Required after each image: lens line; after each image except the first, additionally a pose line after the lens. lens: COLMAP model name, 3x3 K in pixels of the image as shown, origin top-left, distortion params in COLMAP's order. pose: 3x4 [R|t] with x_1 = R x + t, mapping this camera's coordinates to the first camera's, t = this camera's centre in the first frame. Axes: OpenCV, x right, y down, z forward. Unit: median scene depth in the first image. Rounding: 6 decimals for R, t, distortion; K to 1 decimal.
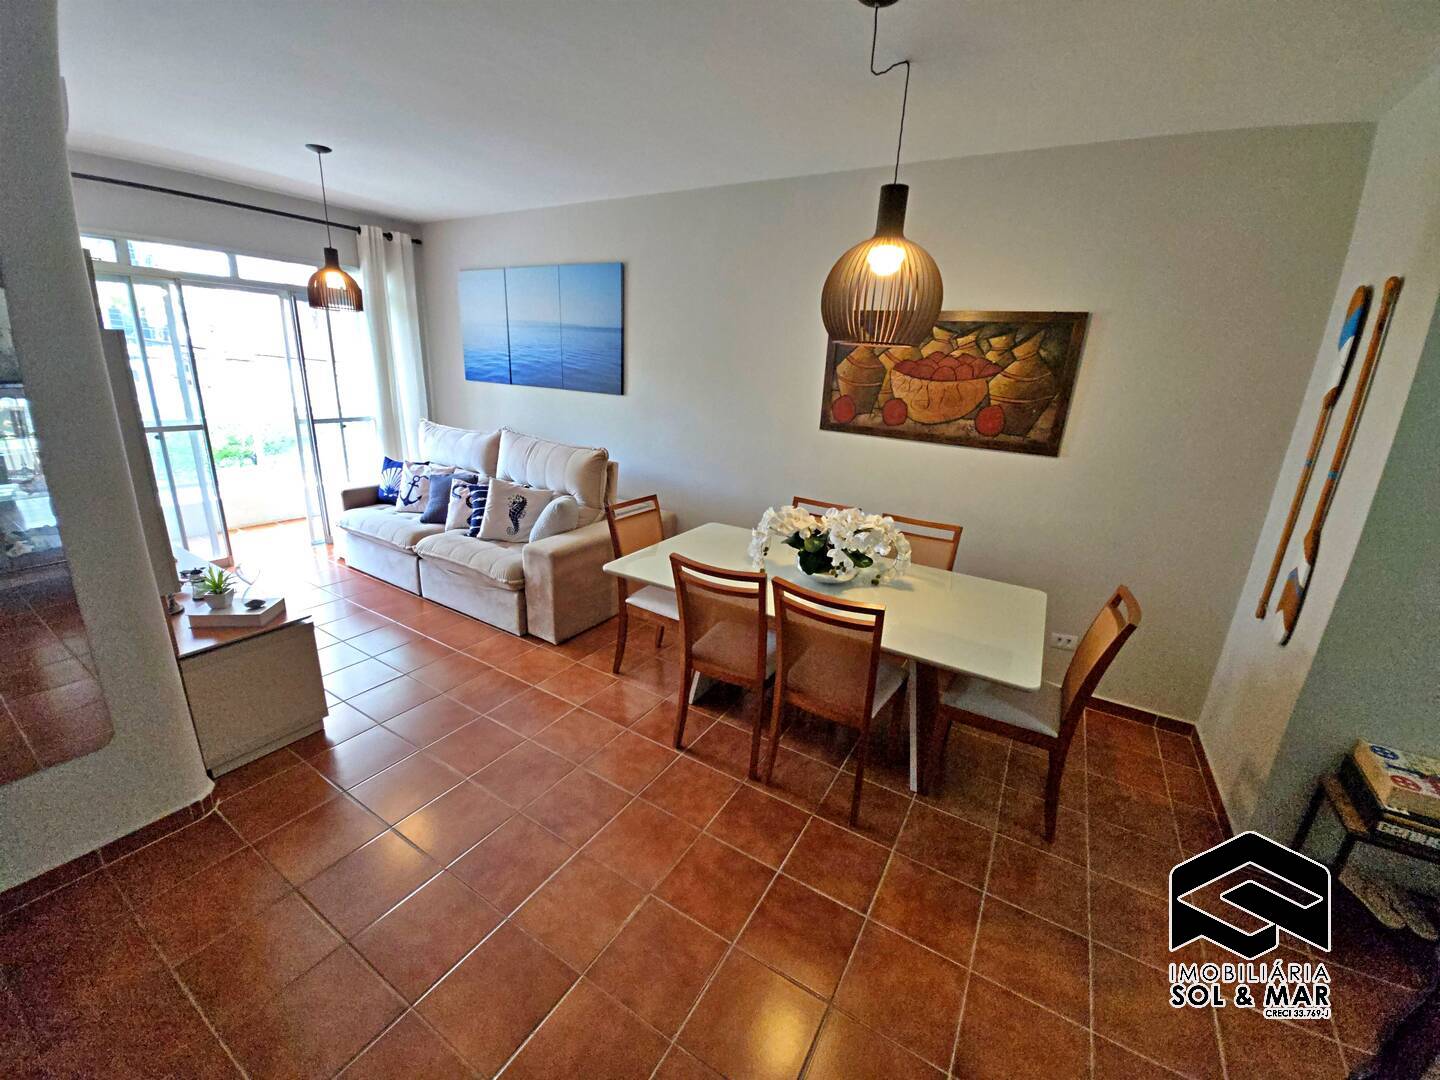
lens RADIAL K [[570.5, 0, 721.0], [0, 570.5, 531.7], [0, 0, 1]] dist [0.001773, -0.010951]
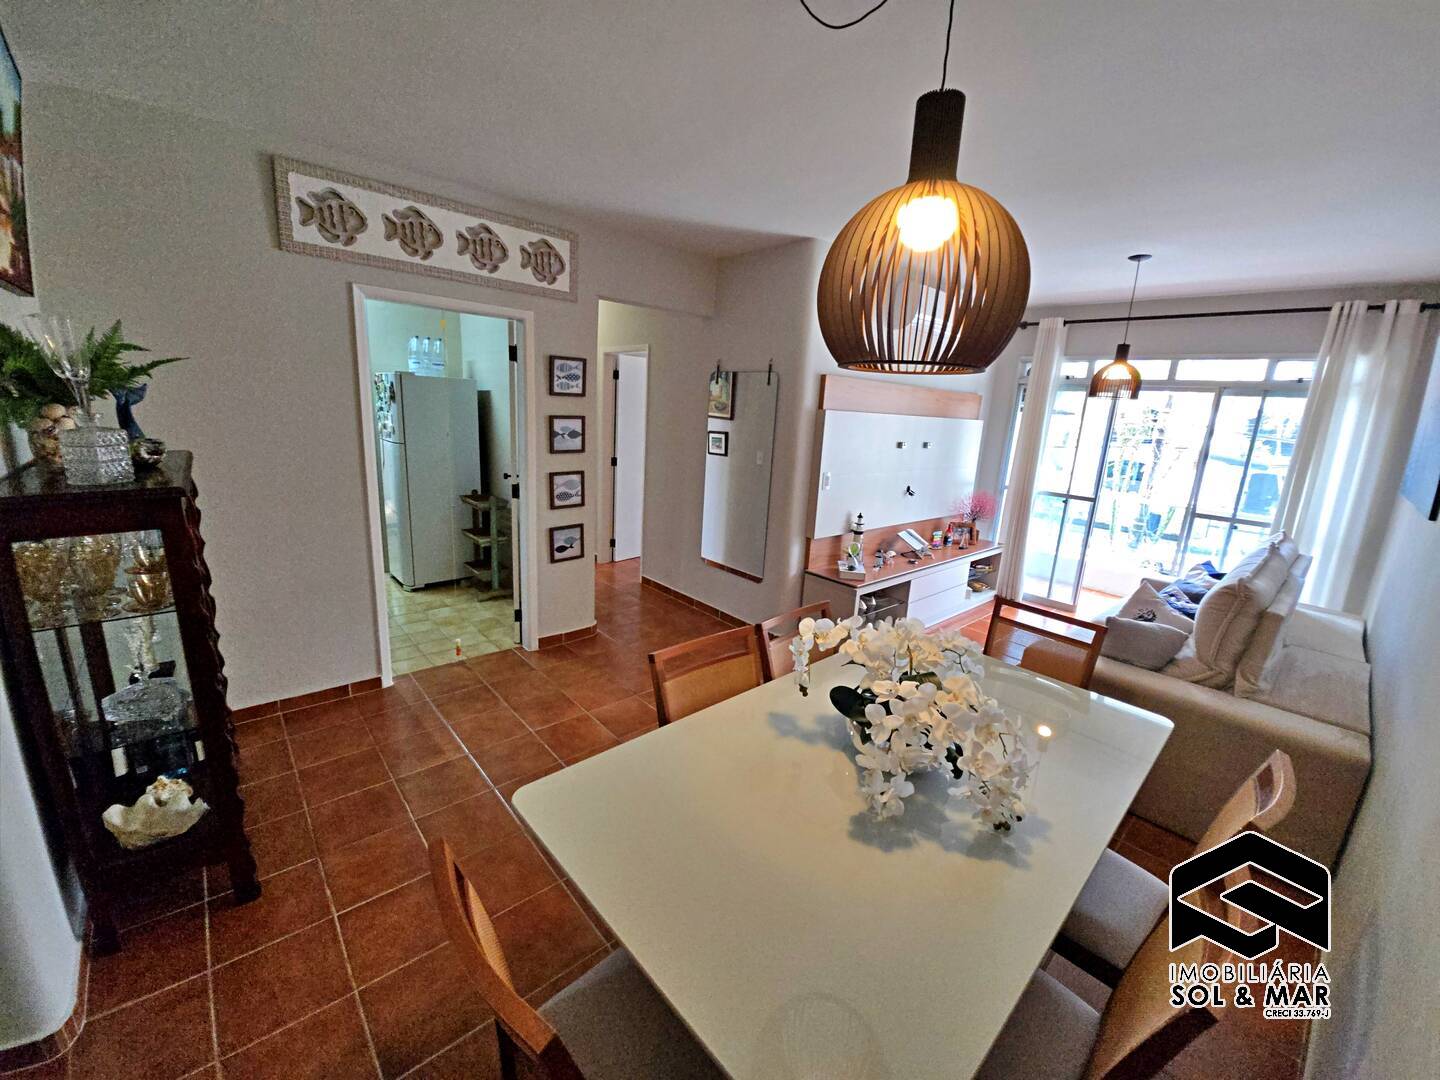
lens RADIAL K [[568.3, 0, 720.4], [0, 568.3, 530.9], [0, 0, 1]] dist [0.000493, -0.009632]
pose [[-0.291615, 0.136047, -0.946811, 0.613493], [-0.341361, 0.909855, 0.235875, -0.166697], [0.893551, 0.391989, -0.218886, 0.691099]]
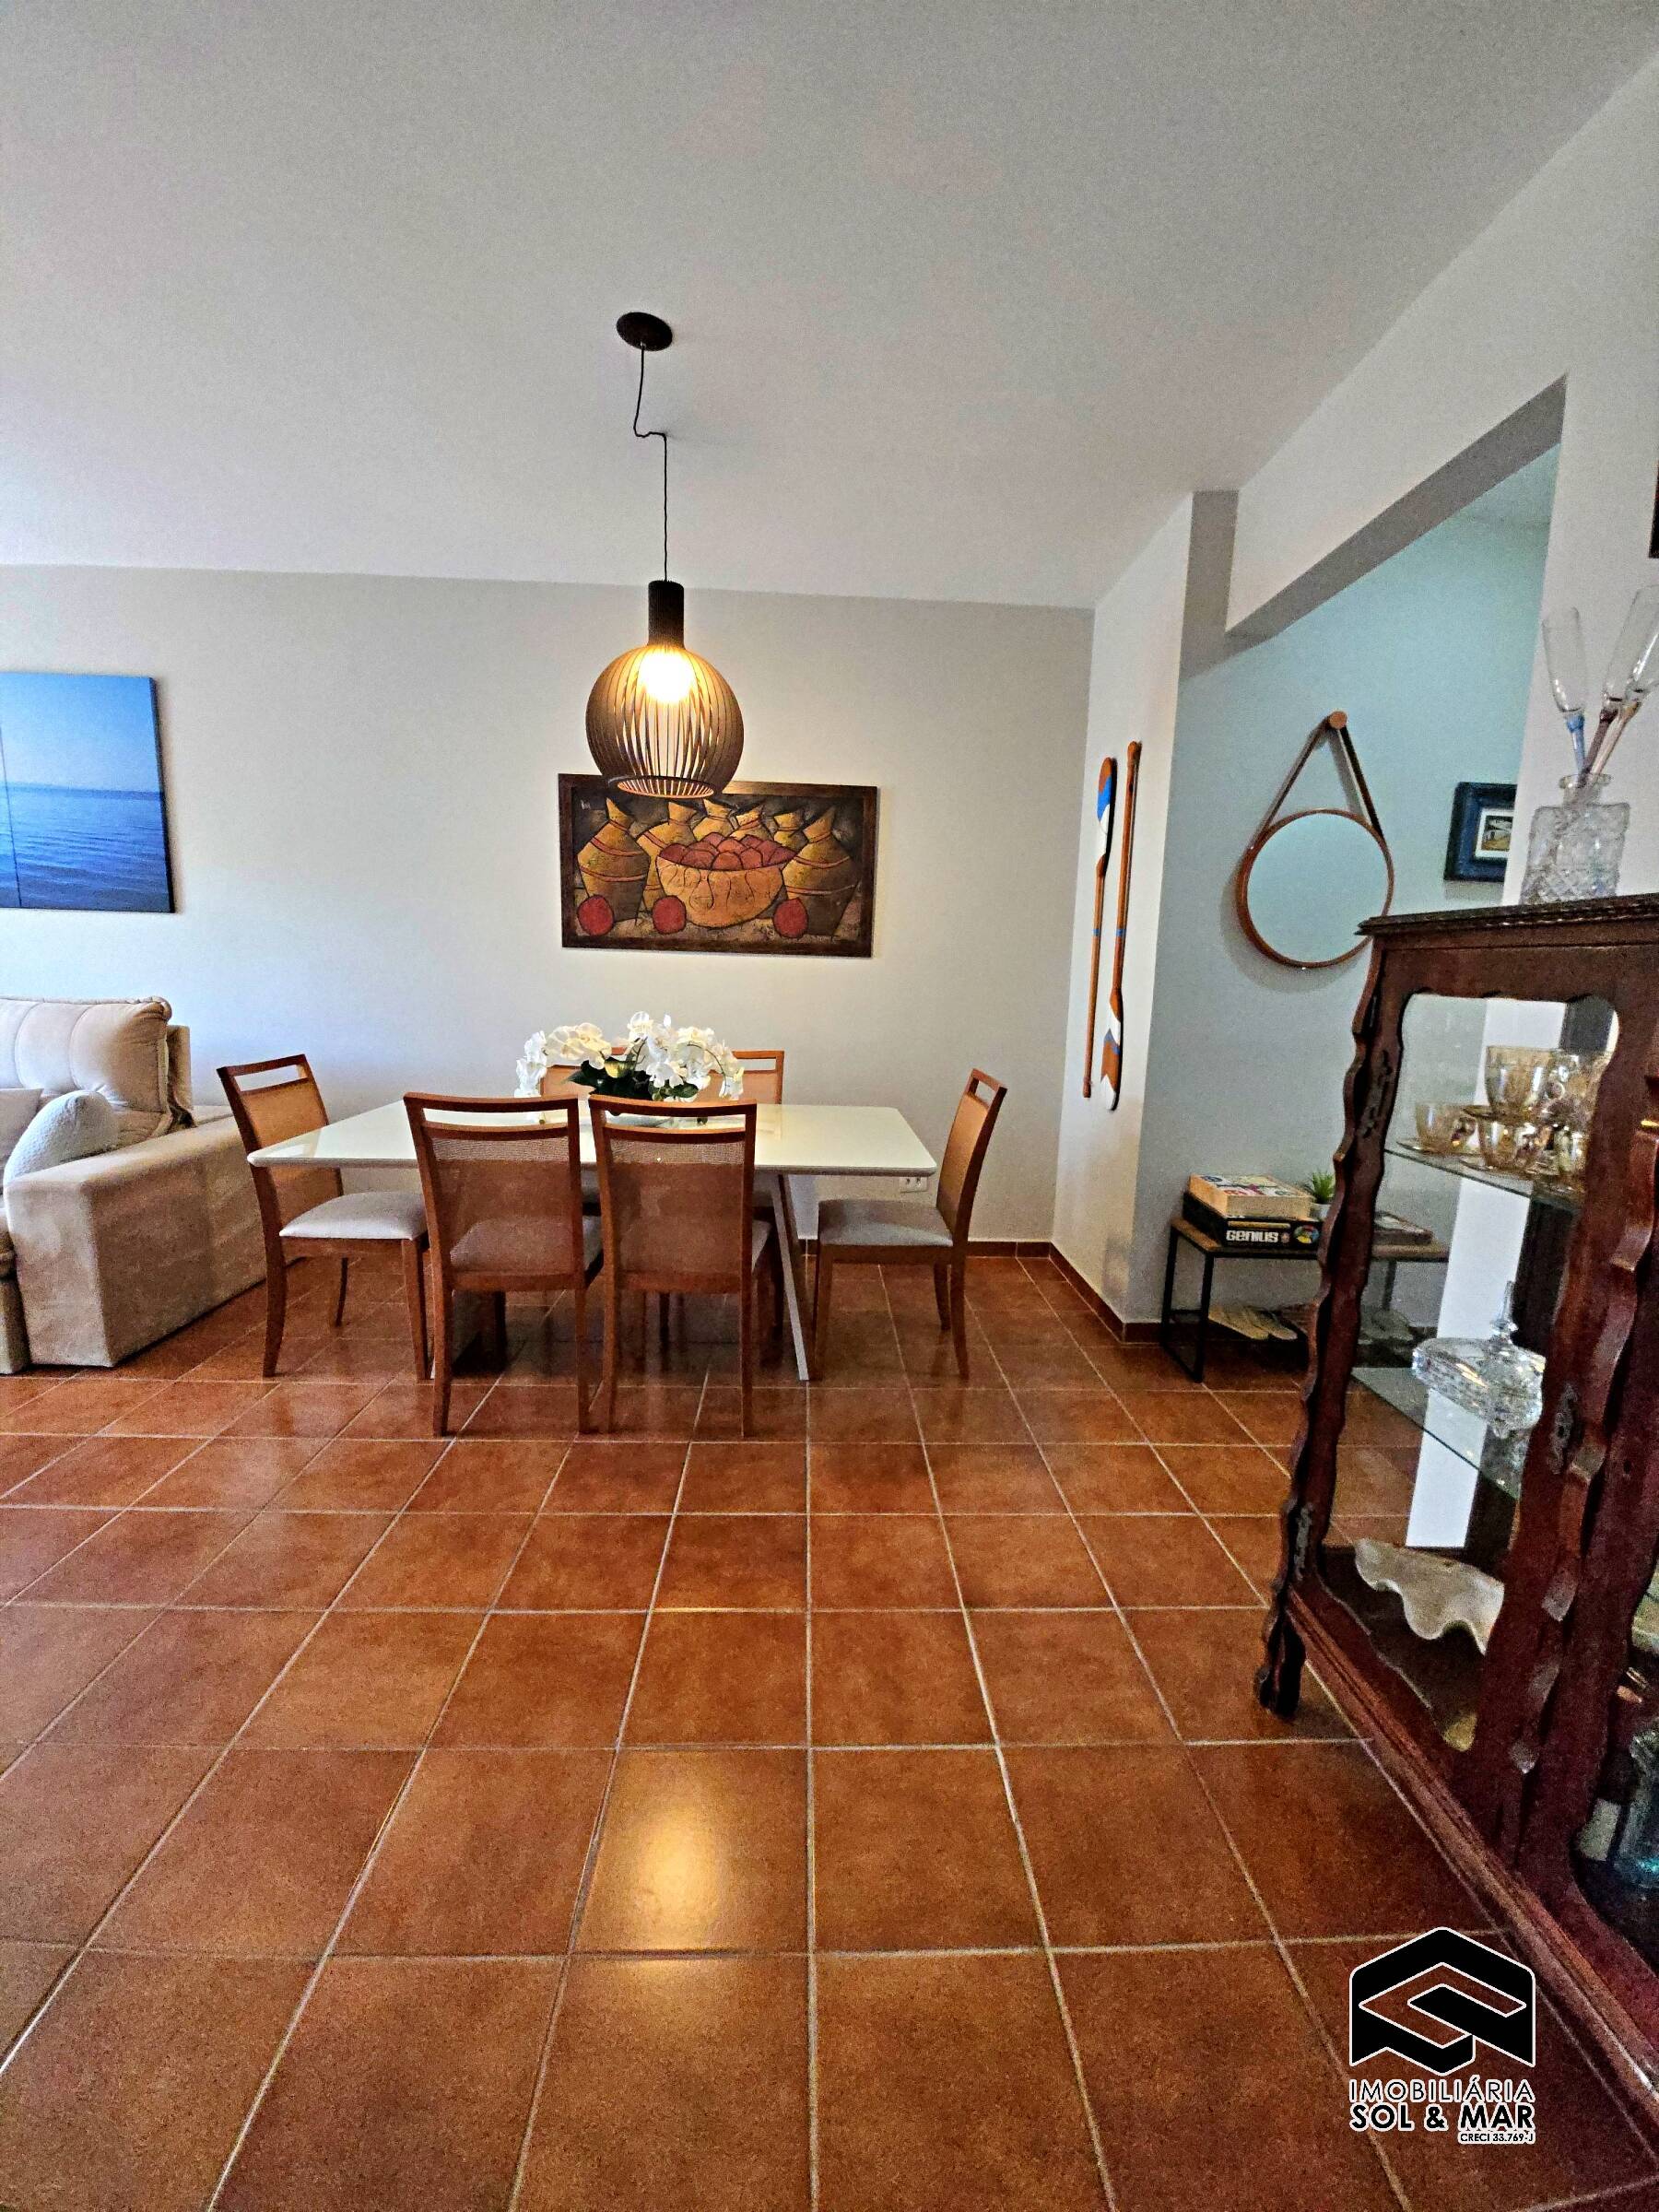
lens RADIAL K [[881.3, 0, 839.0], [0, 881.3, 1107.2], [0, 0, 1]] dist [-0.000429, -0.004858]
pose [[0.837814, -0.116843, 0.533306, -0.139774], [0.170565, 0.983953, -0.052378, 0.124808], [-0.518628, 0.134847, 0.844299, -0.027406]]
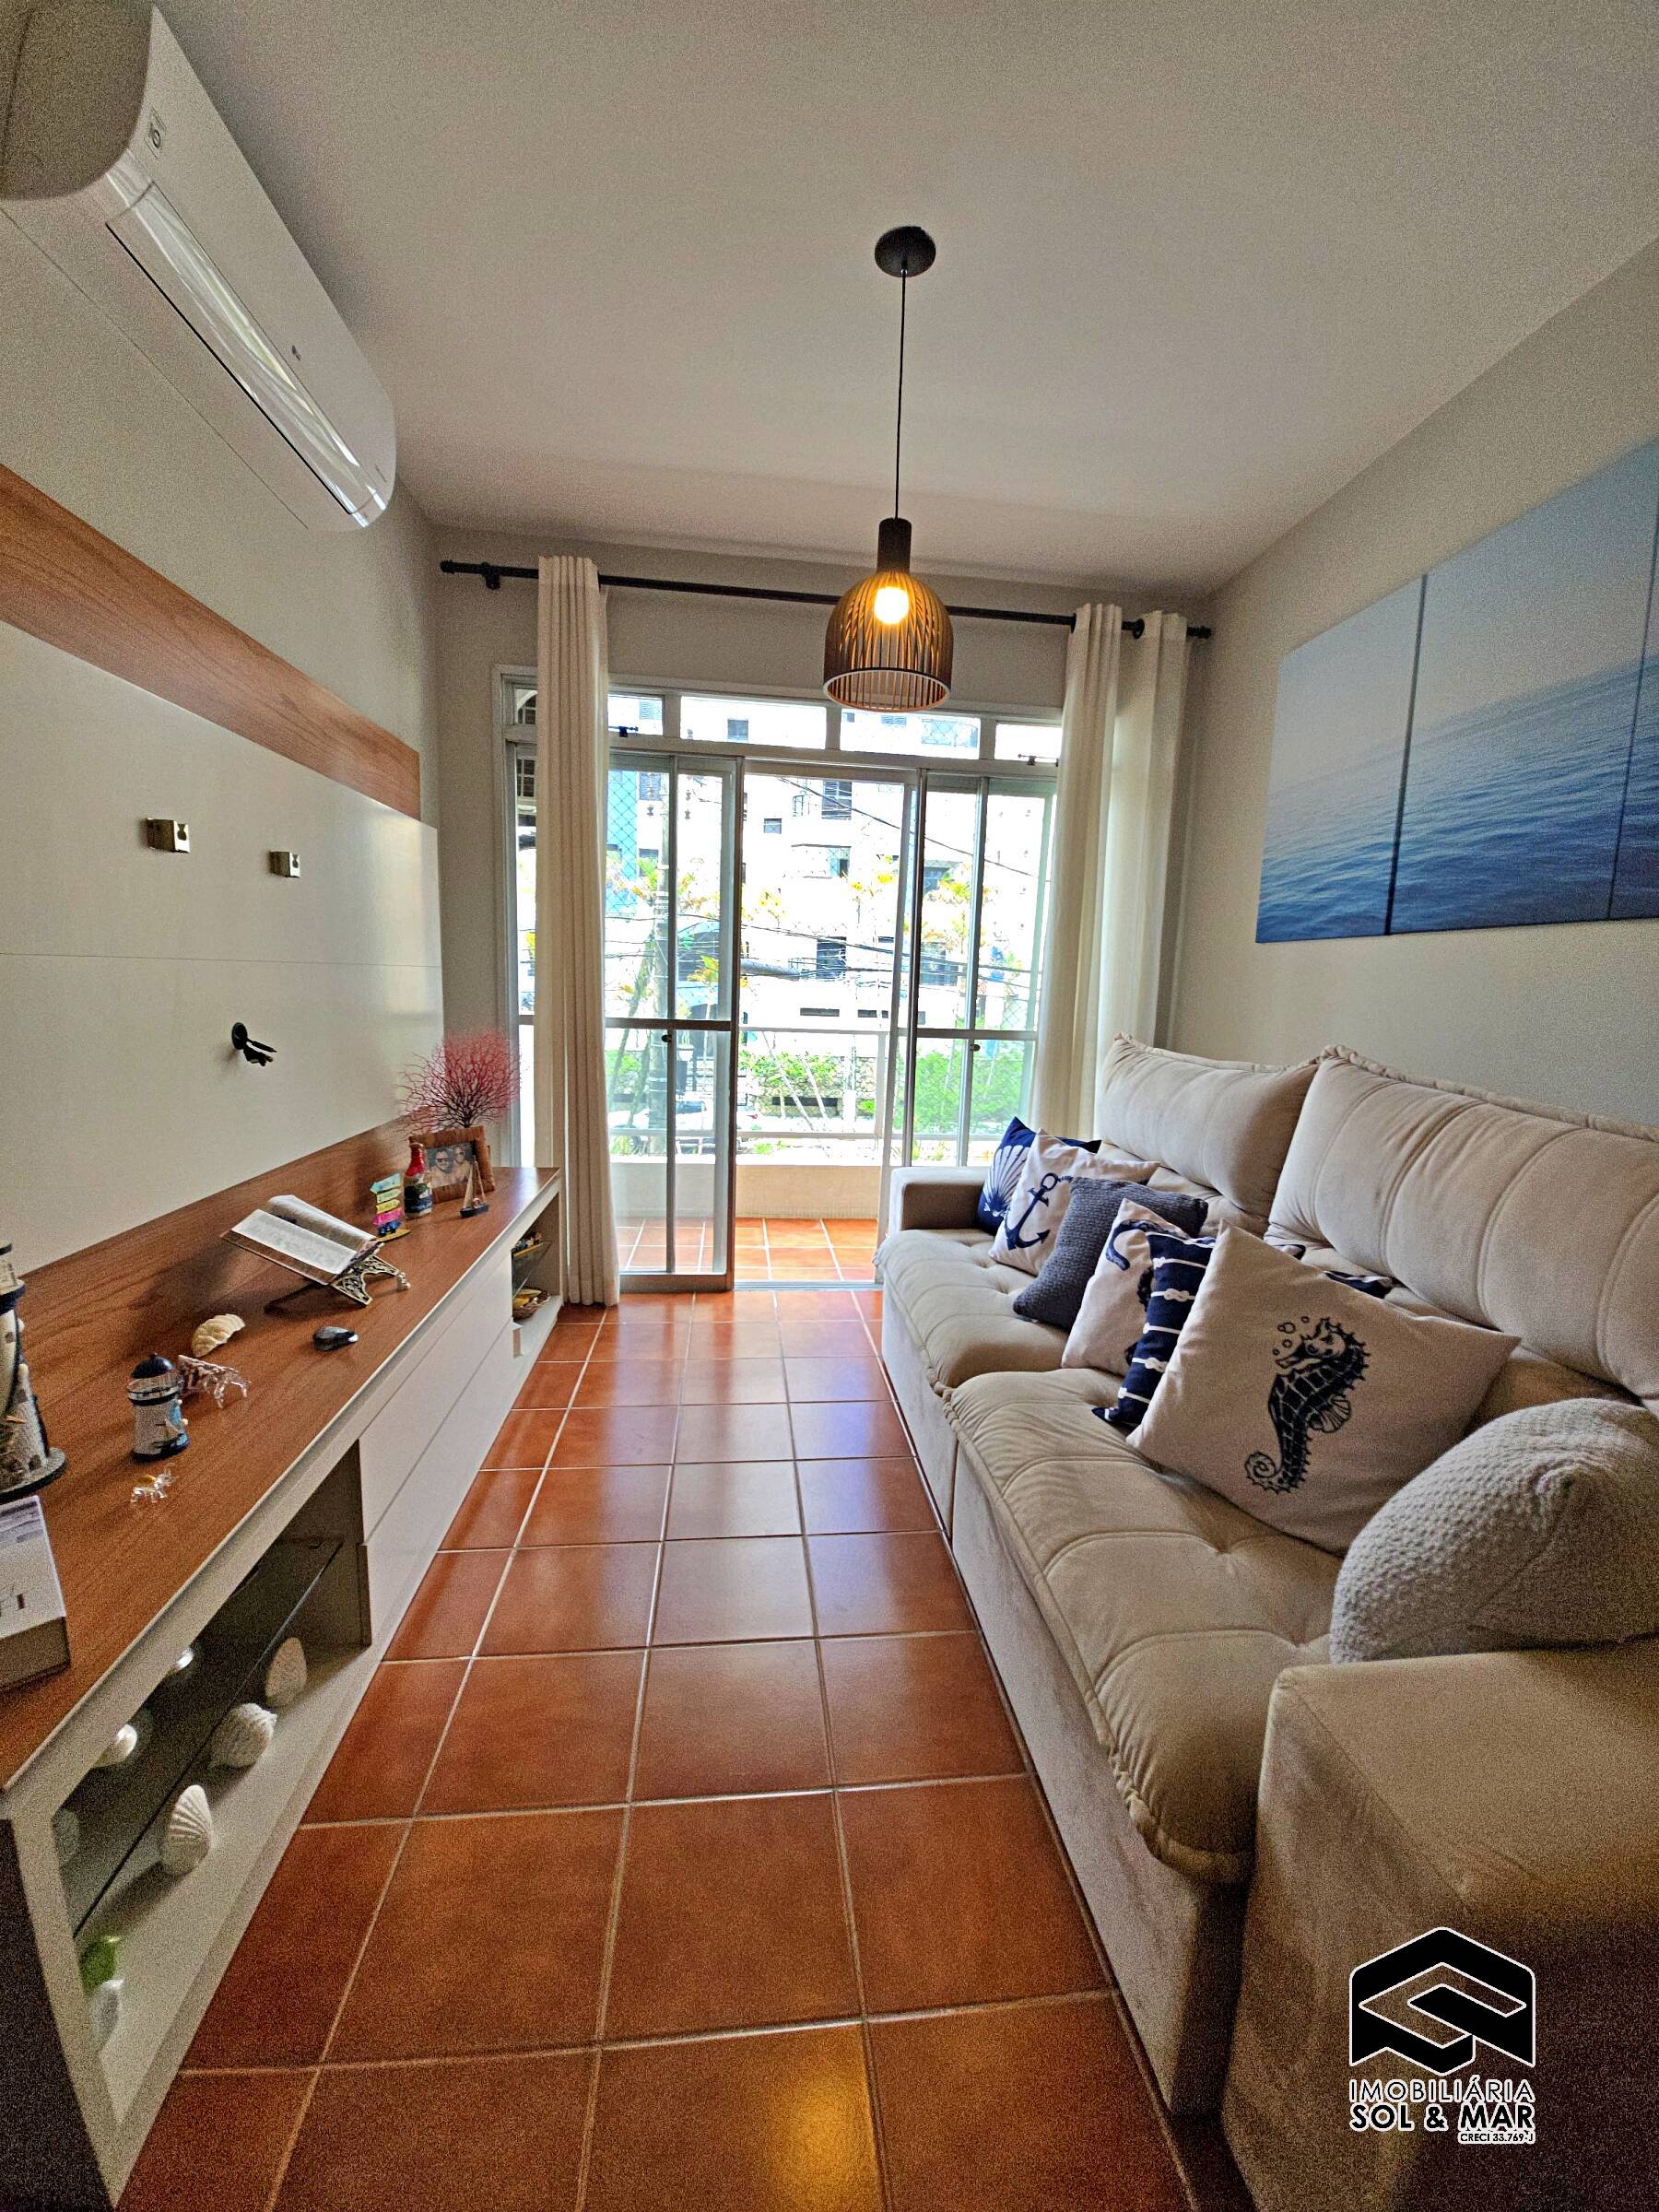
lens RADIAL K [[869.1, 0, 847.2], [0, 869.1, 1105.3], [0, 0, 1]] dist [0.001670, -0.008986]
pose [[0.616826, 0.079398, -0.783084, -0.243371], [-0.225185, 0.971115, -0.078913, -0.088224], [0.754200, 0.225014, 0.616889, 0.721639]]
